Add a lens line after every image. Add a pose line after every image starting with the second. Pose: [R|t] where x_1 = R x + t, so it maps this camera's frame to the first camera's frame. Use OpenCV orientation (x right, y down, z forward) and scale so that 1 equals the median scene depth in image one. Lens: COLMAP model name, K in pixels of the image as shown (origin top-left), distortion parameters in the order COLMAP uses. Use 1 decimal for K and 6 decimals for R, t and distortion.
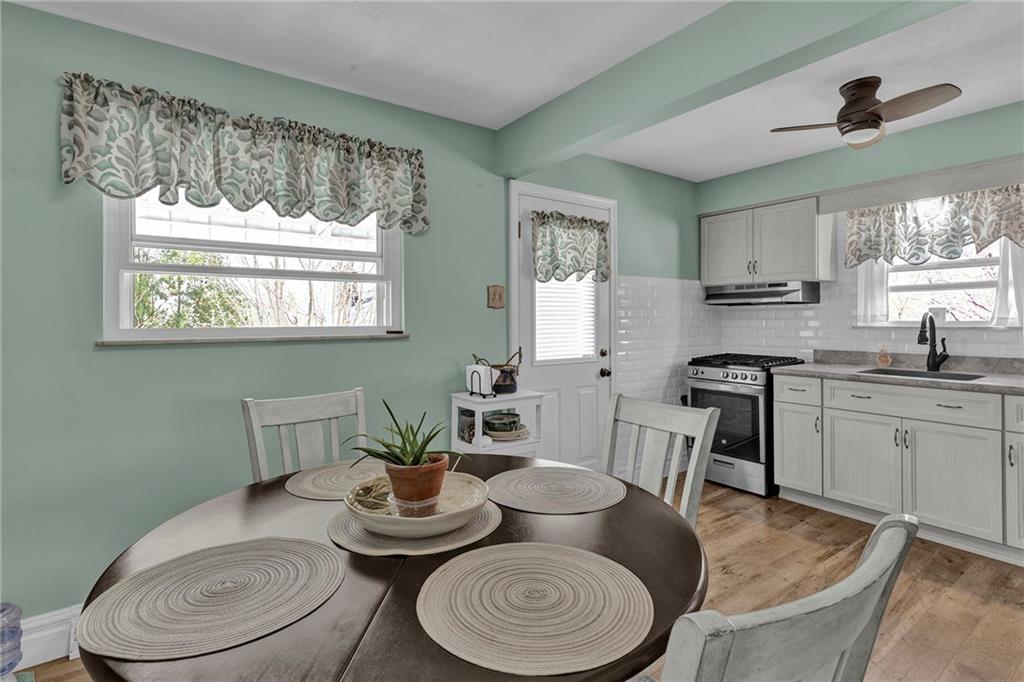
lens RADIAL K [[503.0, 0, 509.8], [0, 503.0, 322.4], [0, 0, 1]] dist [0.000438, -0.000211]
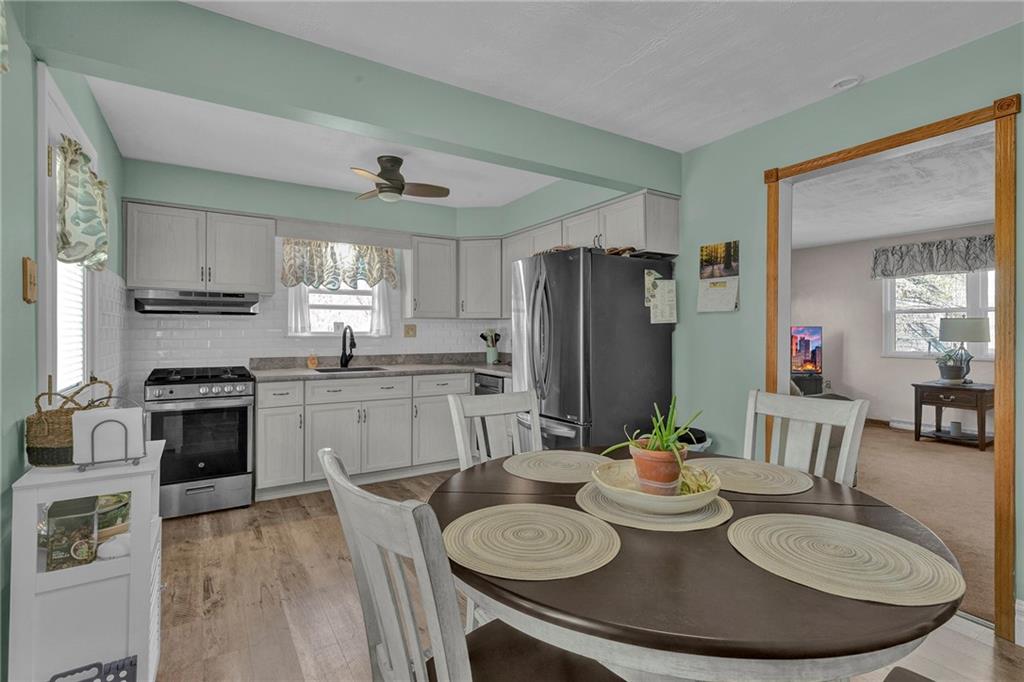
lens RADIAL K [[481.0, 0, 516.3], [0, 481.0, 333.6], [0, 0, 1]] dist [0.002033, -0.000739]
pose [[0.053205, -0.000016, 0.998584, -0.470800], [0.002395, 0.999997, -0.000111, 0.003798], [-0.998581, 0.002397, 0.053205, 0.454037]]
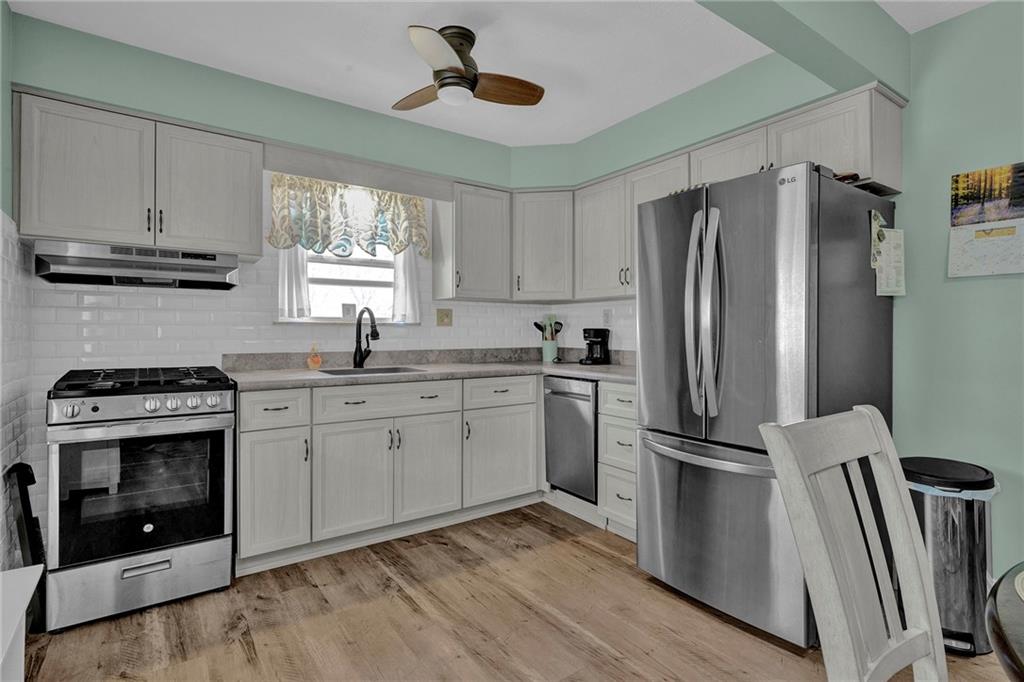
lens RADIAL K [[503.0, 0, 514.0], [0, 503.0, 337.5], [0, 0, 1]] dist [0.000438, -0.000211]
pose [[0.005514, -0.006677, 0.999963, -0.136773], [0.003054, 0.999973, 0.006660, 0.032051], [-0.999980, 0.003017, 0.005535, 0.696613]]
